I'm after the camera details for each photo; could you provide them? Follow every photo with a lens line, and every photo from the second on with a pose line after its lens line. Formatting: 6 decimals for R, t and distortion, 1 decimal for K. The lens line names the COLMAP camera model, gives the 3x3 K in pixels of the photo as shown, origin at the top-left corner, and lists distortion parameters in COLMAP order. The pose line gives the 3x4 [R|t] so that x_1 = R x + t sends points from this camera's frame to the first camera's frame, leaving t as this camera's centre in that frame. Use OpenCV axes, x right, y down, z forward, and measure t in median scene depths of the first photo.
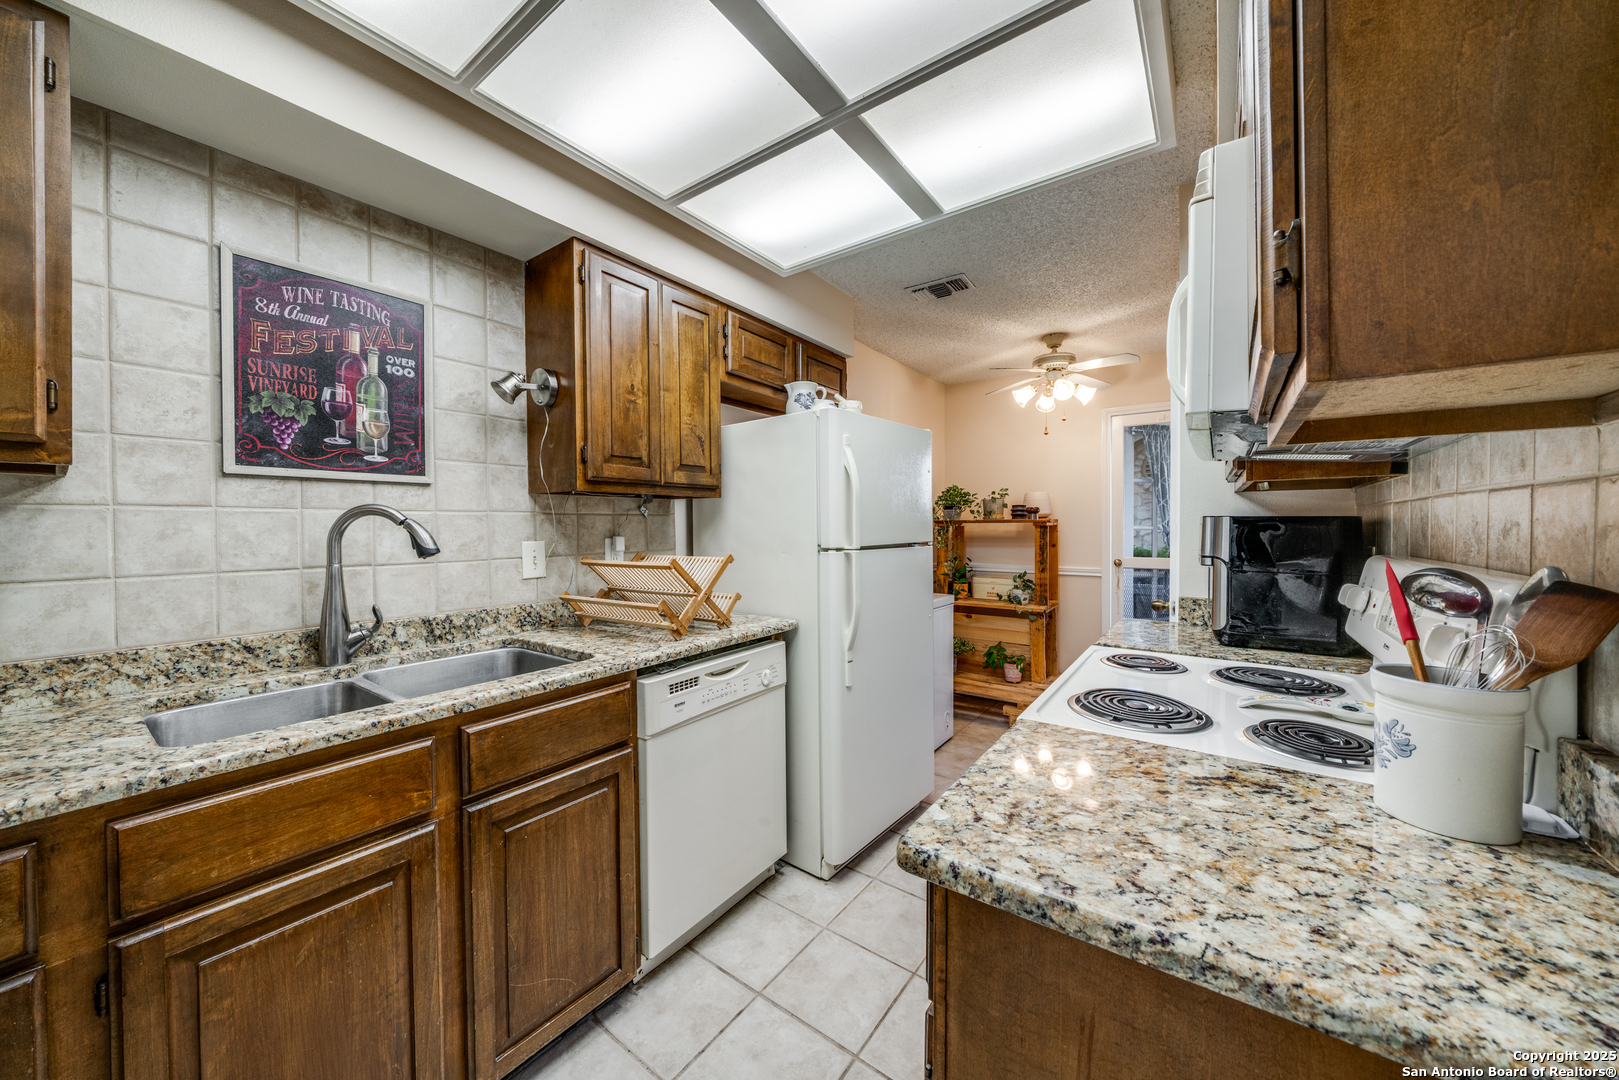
lens RADIAL K [[567.3, 0, 810.1], [0, 567.3, 528.8], [0, 0, 1]] dist [0.001914, -0.000605]
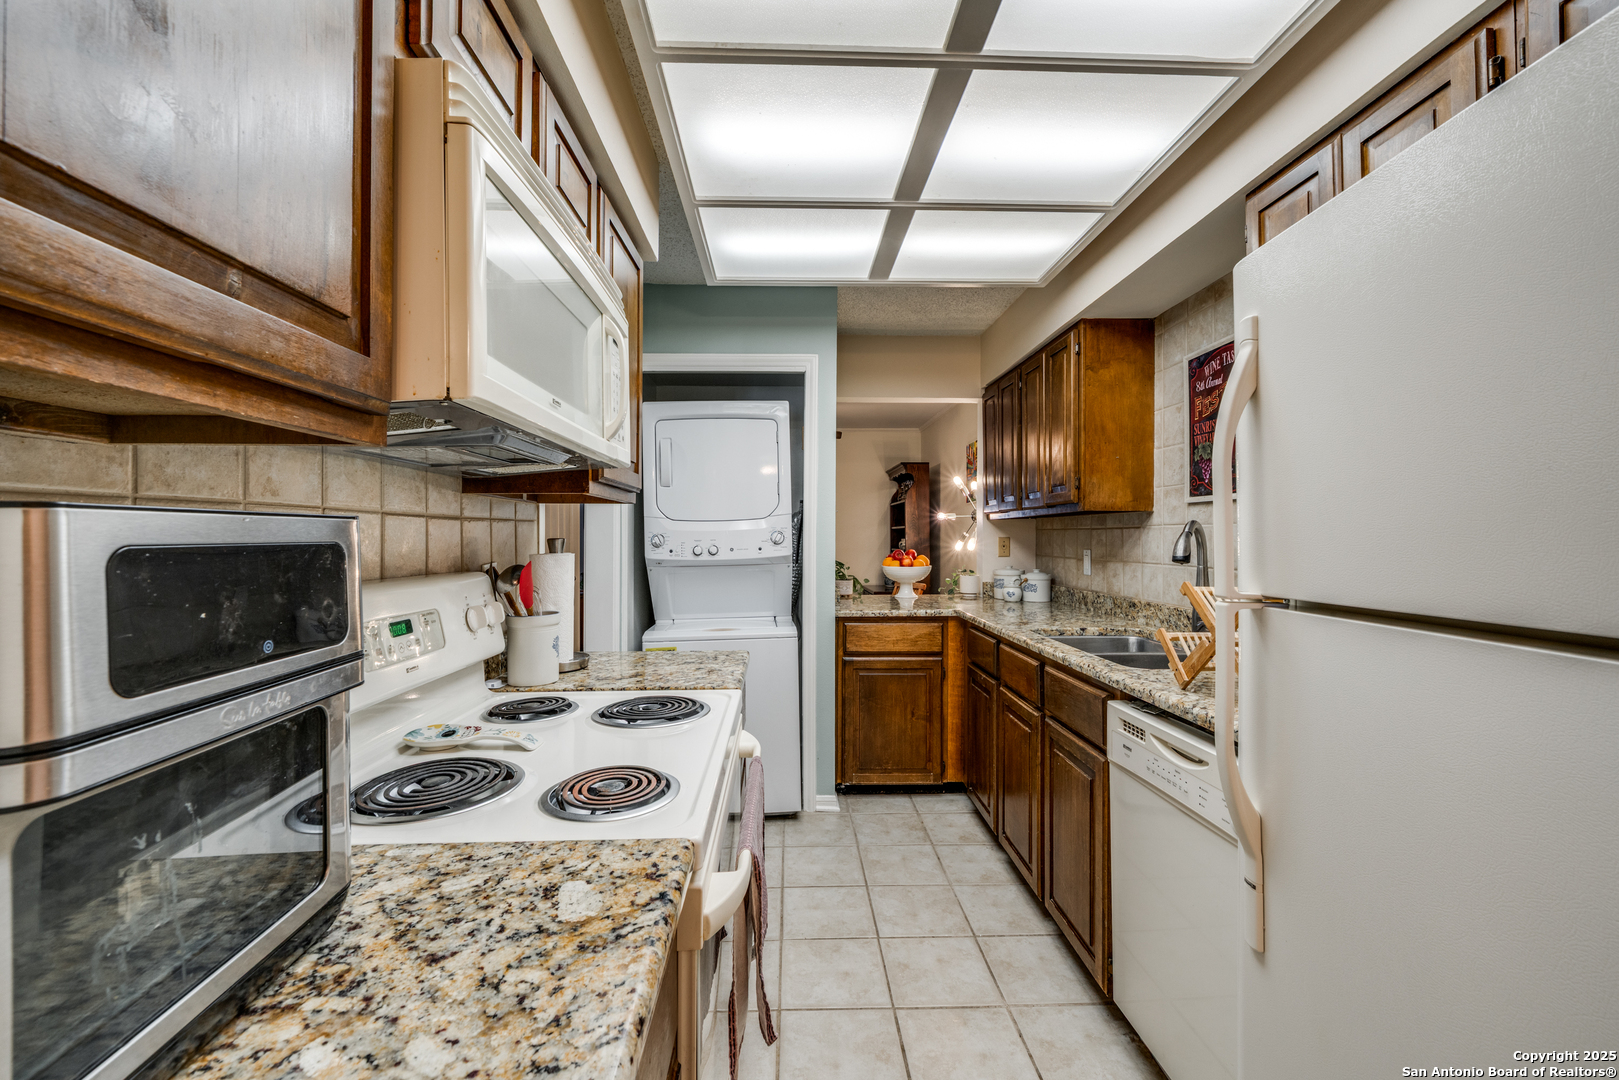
lens RADIAL K [[650.5, 0, 809.6], [0, 650.5, 537.7], [0, 0, 1]] dist [-0.002463, 0.000621]
pose [[-0.785000, 0.005601, -0.619471, 0.862712], [-0.000019, 0.999959, 0.009065, -0.017946], [0.619496, 0.007127, -0.784967, 1.690307]]
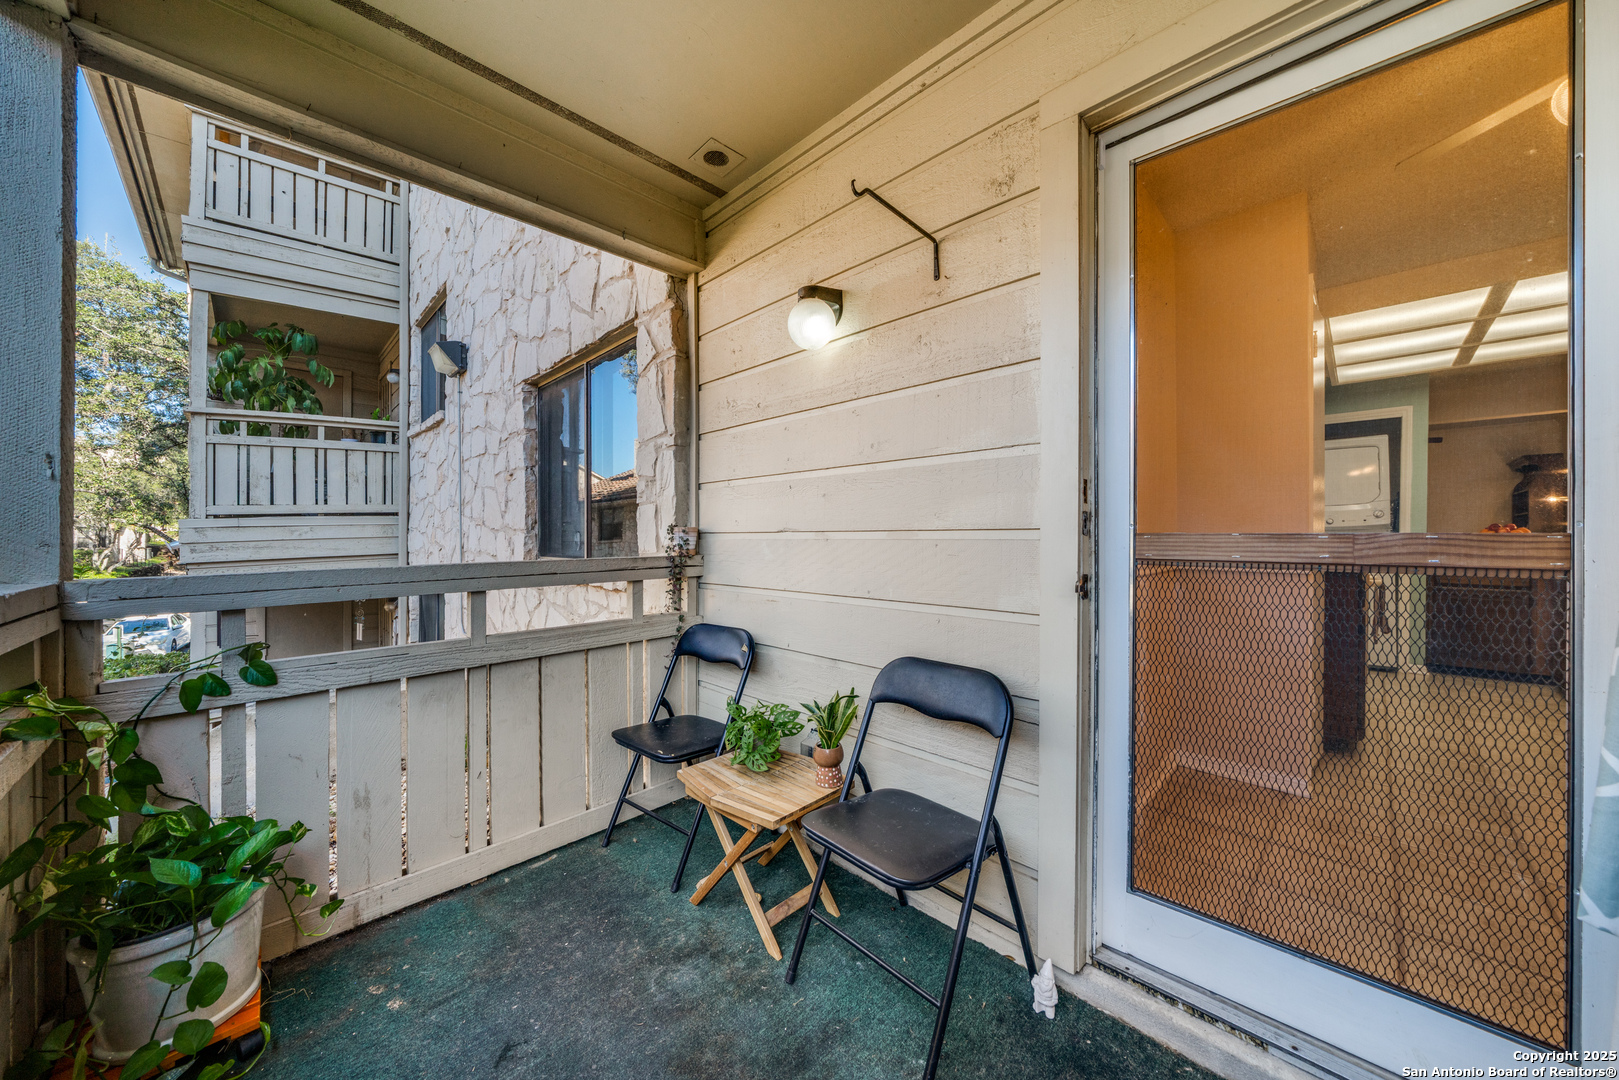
lens RADIAL K [[567.3, 0, 824.8], [0, 567.3, 541.5], [0, 0, 1]] dist [0.001914, -0.000605]
pose [[-0.991963, 0.001905, 0.126514, 2.470228], [0.002276, 0.999994, 0.002788, 0.155040], [-0.126508, 0.003054, -0.991961, 3.717066]]
